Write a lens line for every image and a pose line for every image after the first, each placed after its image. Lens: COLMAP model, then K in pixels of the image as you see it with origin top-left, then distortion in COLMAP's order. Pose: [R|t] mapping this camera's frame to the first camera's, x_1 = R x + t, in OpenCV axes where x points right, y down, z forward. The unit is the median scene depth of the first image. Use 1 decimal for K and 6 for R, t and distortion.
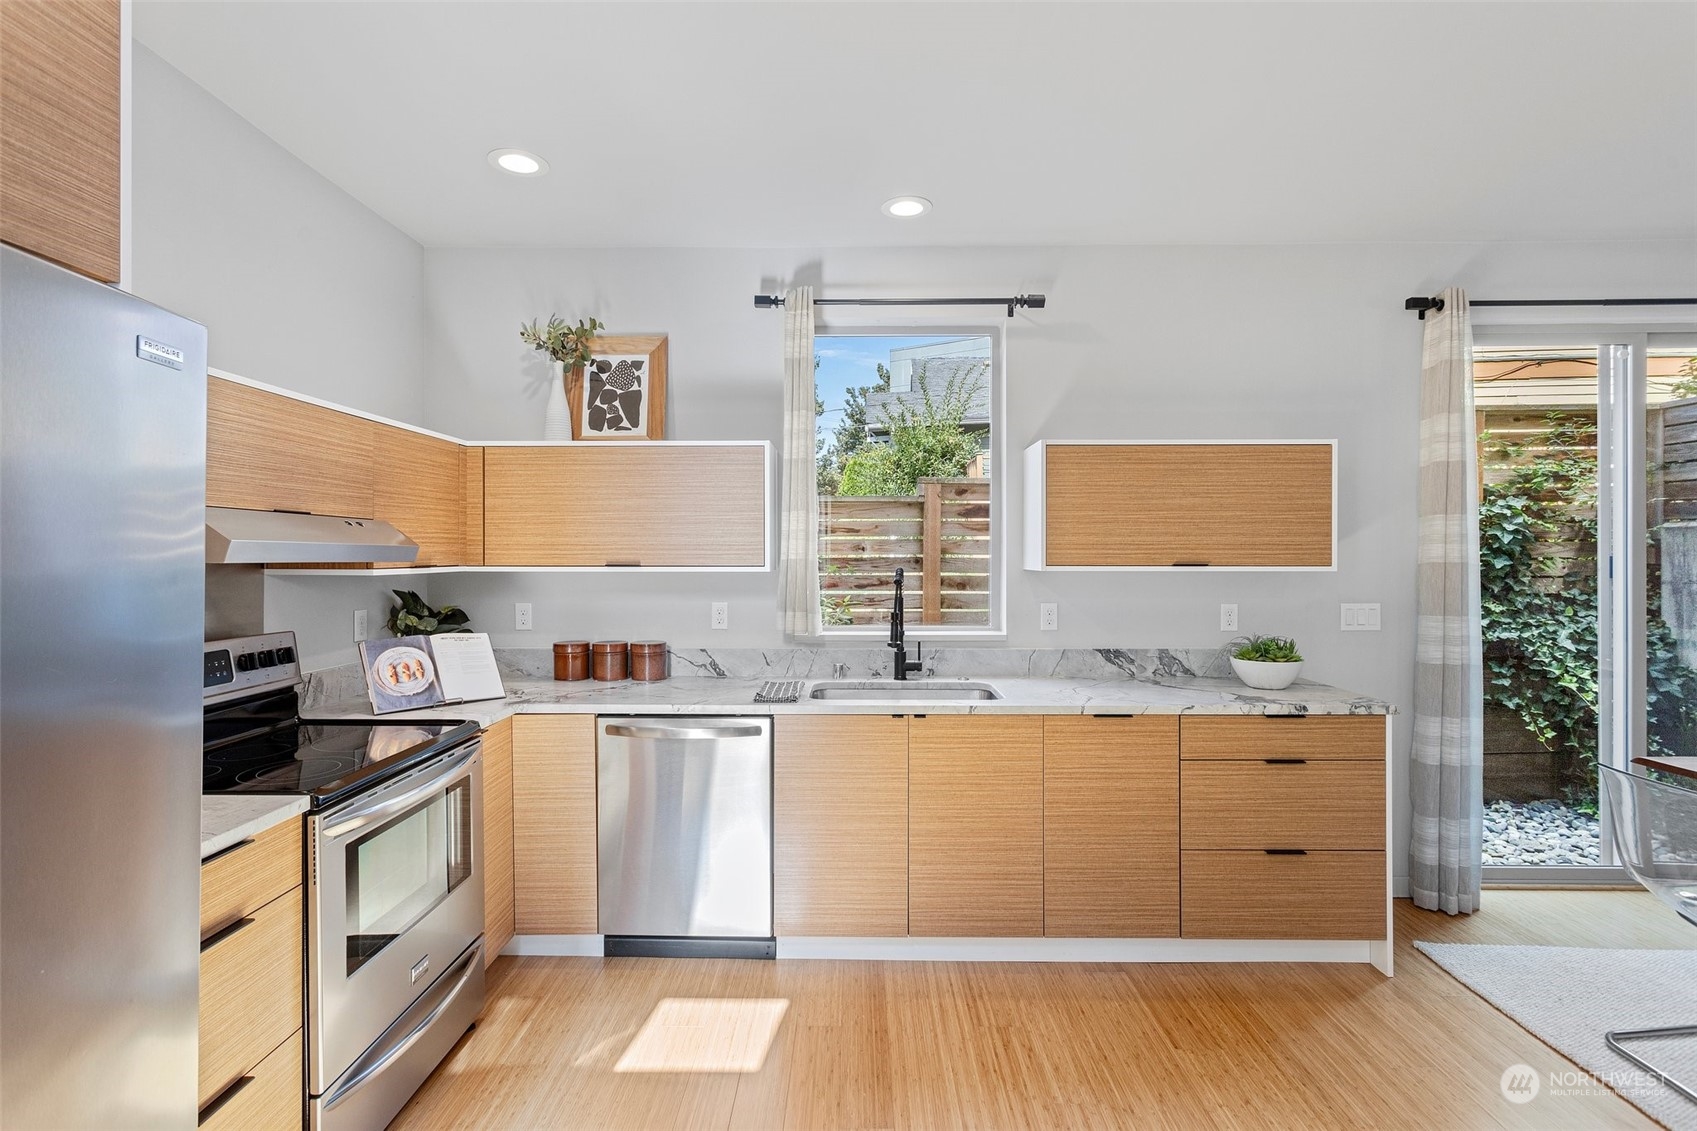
lens RADIAL K [[806.4, 0, 842.3], [0, 806.4, 556.1], [0, 0, 1]] dist [-0.001870, 0.001763]
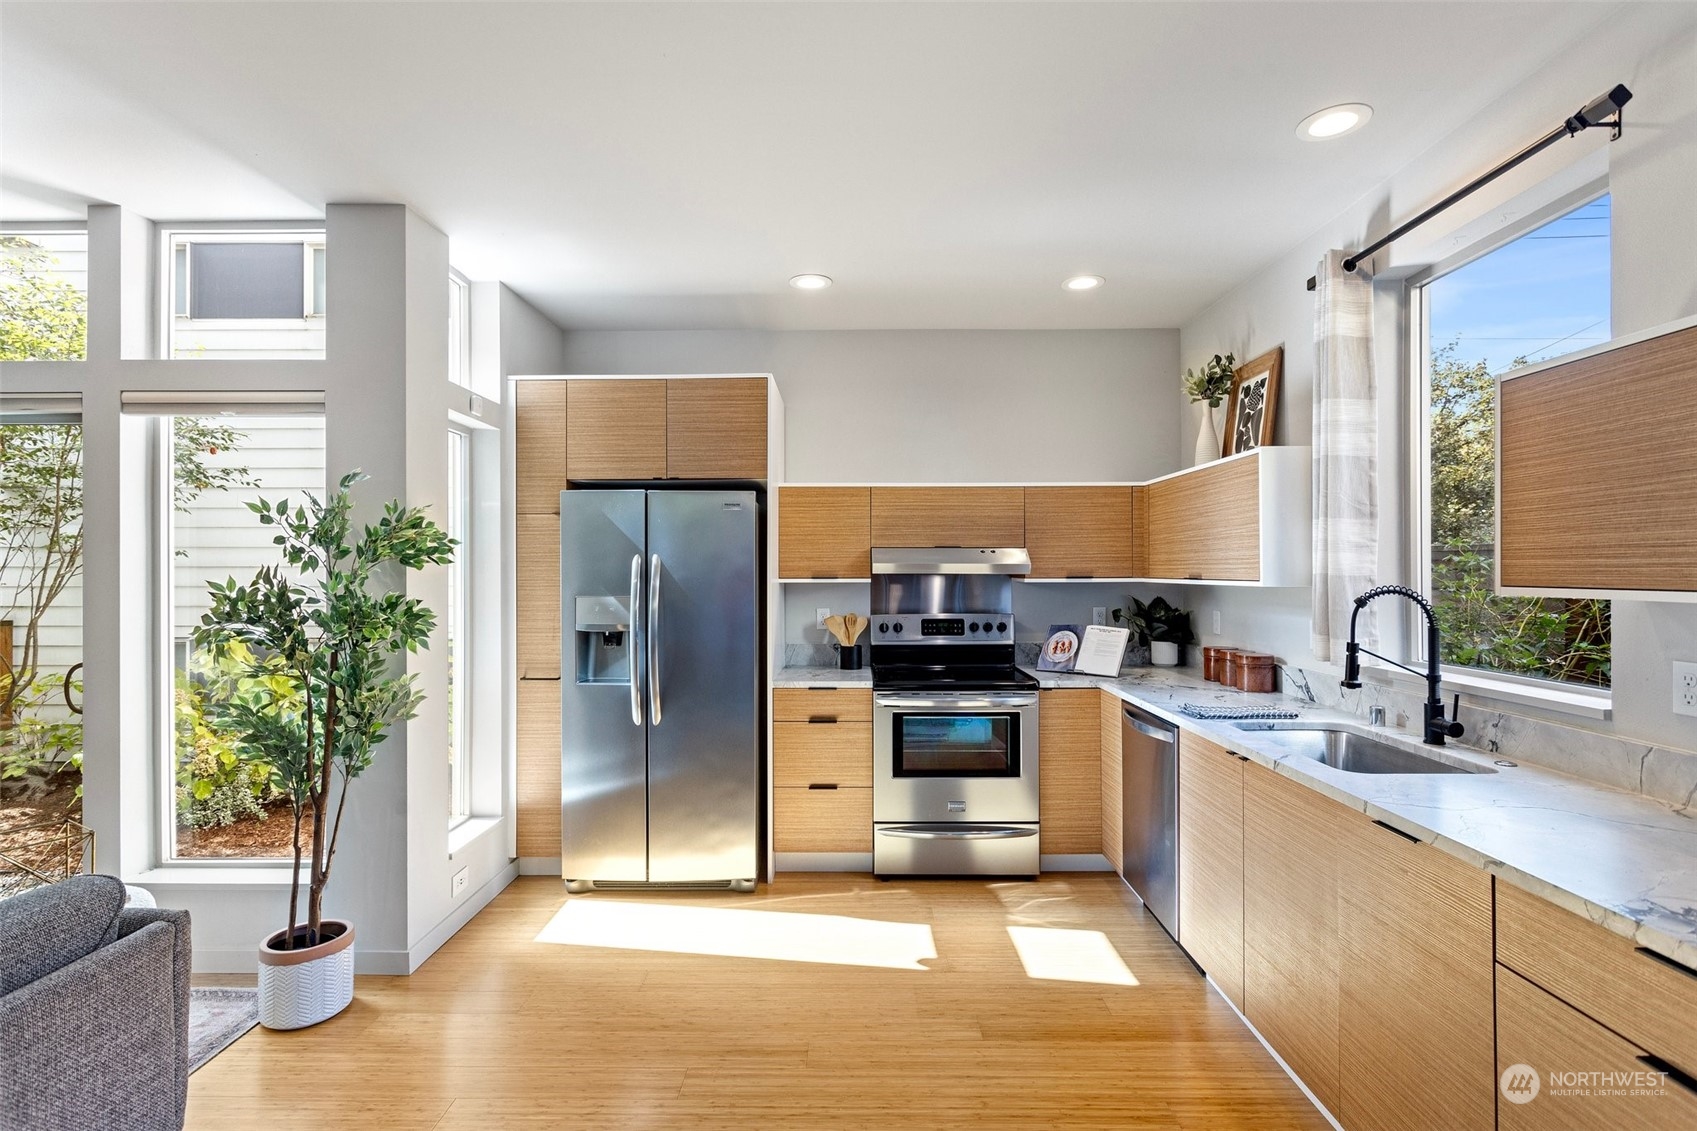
lens RADIAL K [[806.4, 0, 852.0], [0, 806.4, 569.2], [0, 0, 1]] dist [-0.001870, 0.001763]
pose [[0.010192, -0.001206, -0.999947, 0.789449], [0.000692, 0.999999, -0.001199, -0.000128], [0.999948, -0.000680, 0.010193, 0.485507]]
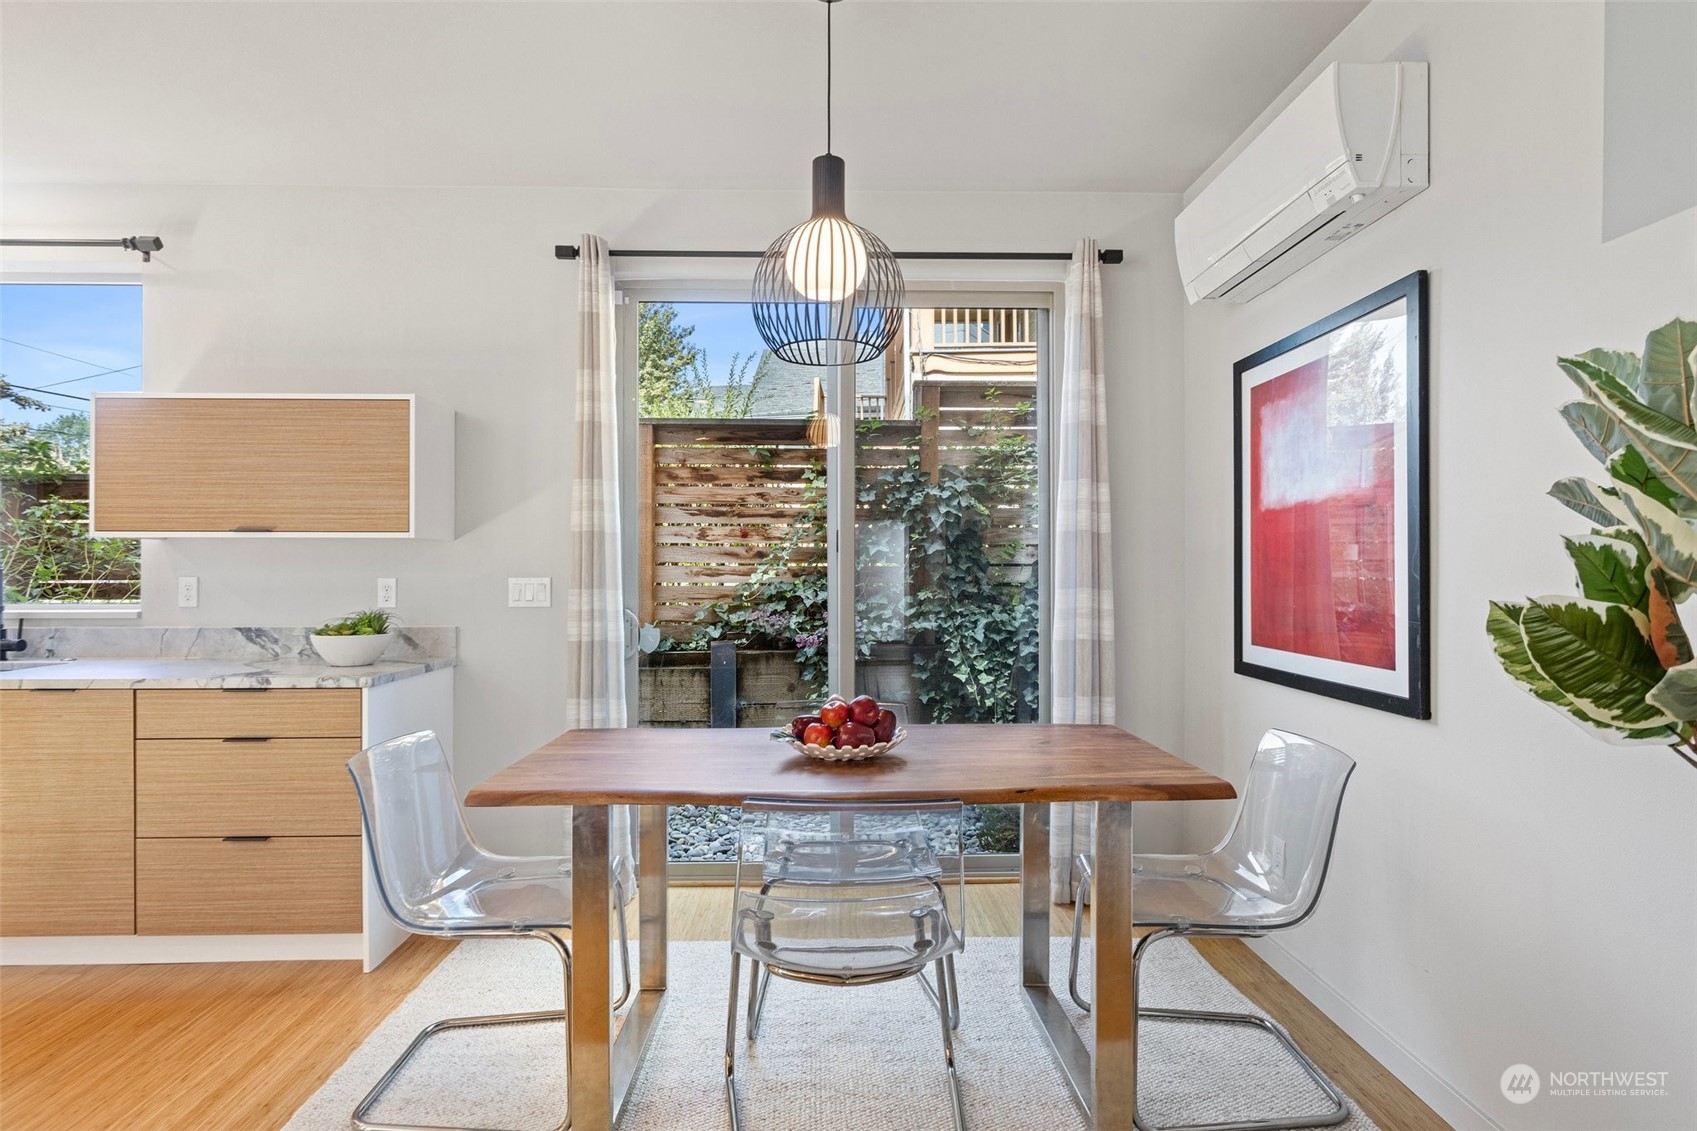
lens RADIAL K [[874.0, 0, 837.5], [0, 874.0, 567.3], [0, 0, 1]] dist [-0.011350, 0.004196]
pose [[0.999024, 0.001730, 0.044130, 0.981820], [-0.001493, 0.999984, -0.005405, 0.053642], [-0.044139, 0.005334, 0.999011, -0.012703]]
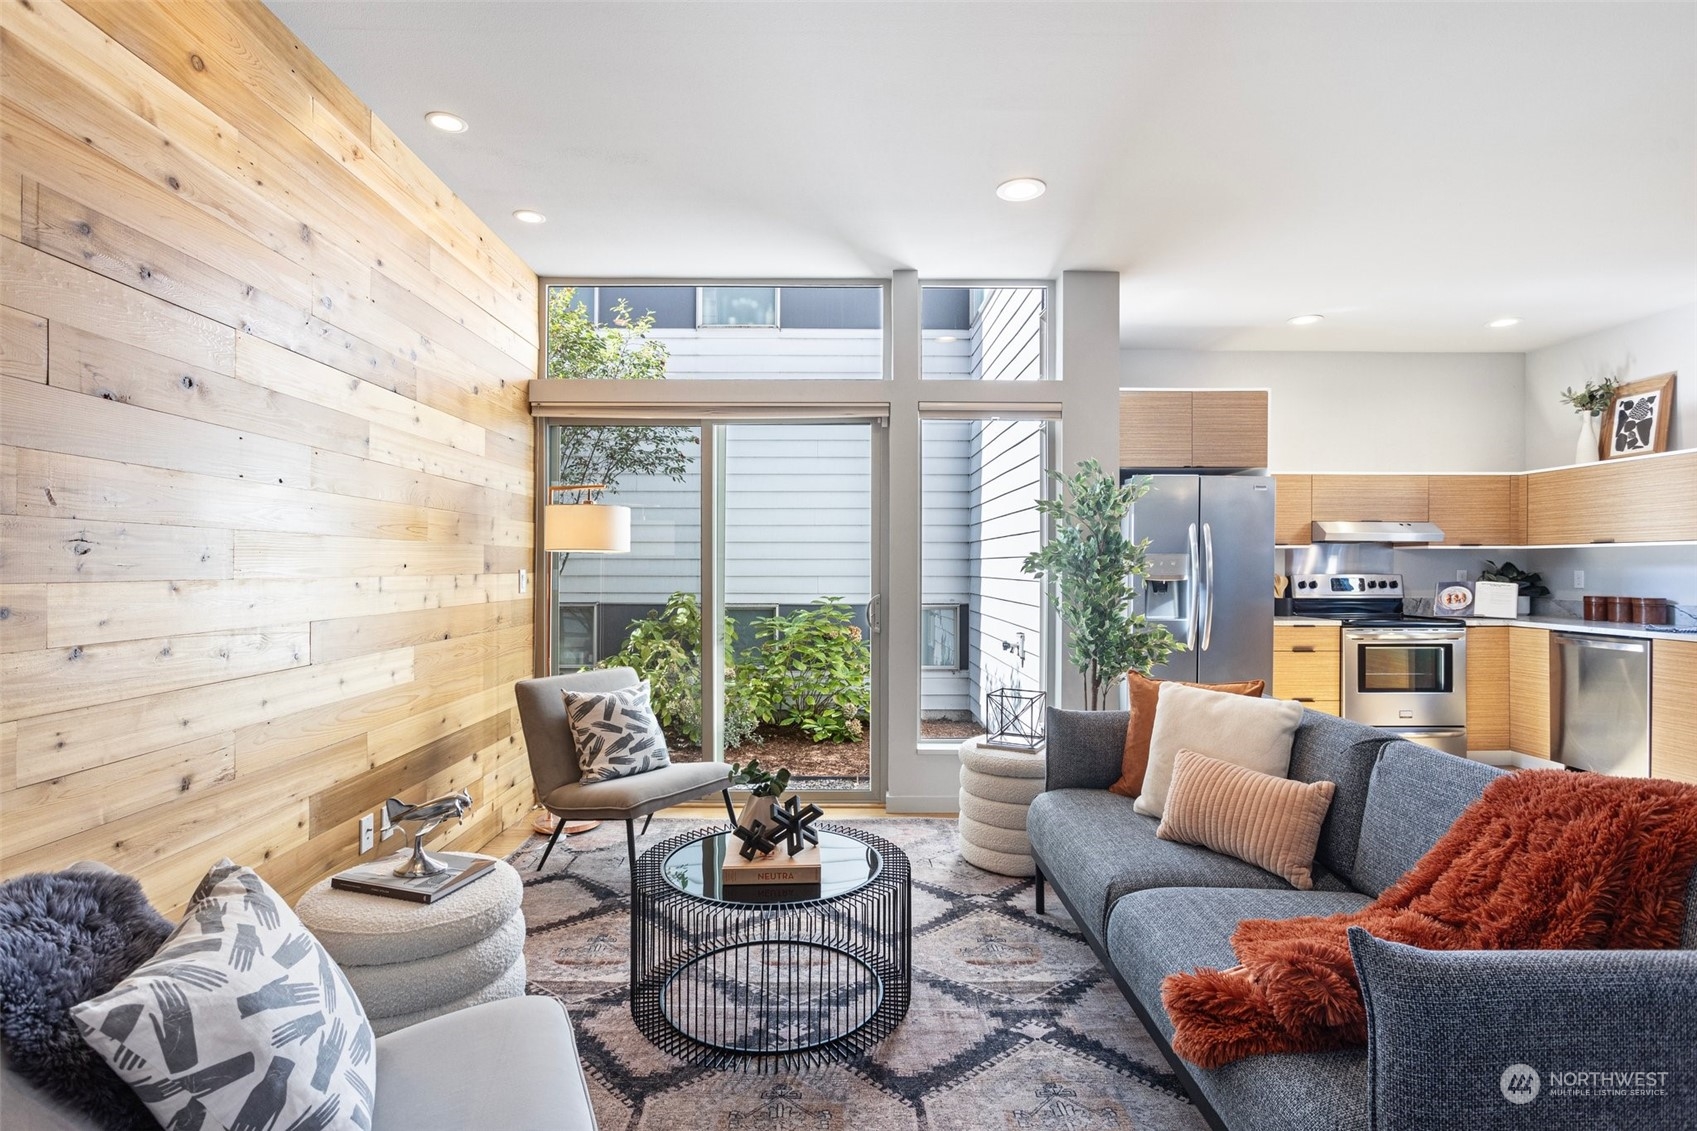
lens RADIAL K [[846.2, 0, 837.4], [0, 846.2, 573.1], [0, 0, 1]] dist [-0.008587, 0.004360]
pose [[0.028600, 0.008011, -0.999559, 1.206463], [-0.003085, 0.999964, 0.007926, 0.057729], [0.999586, 0.002857, 0.028623, -0.464408]]
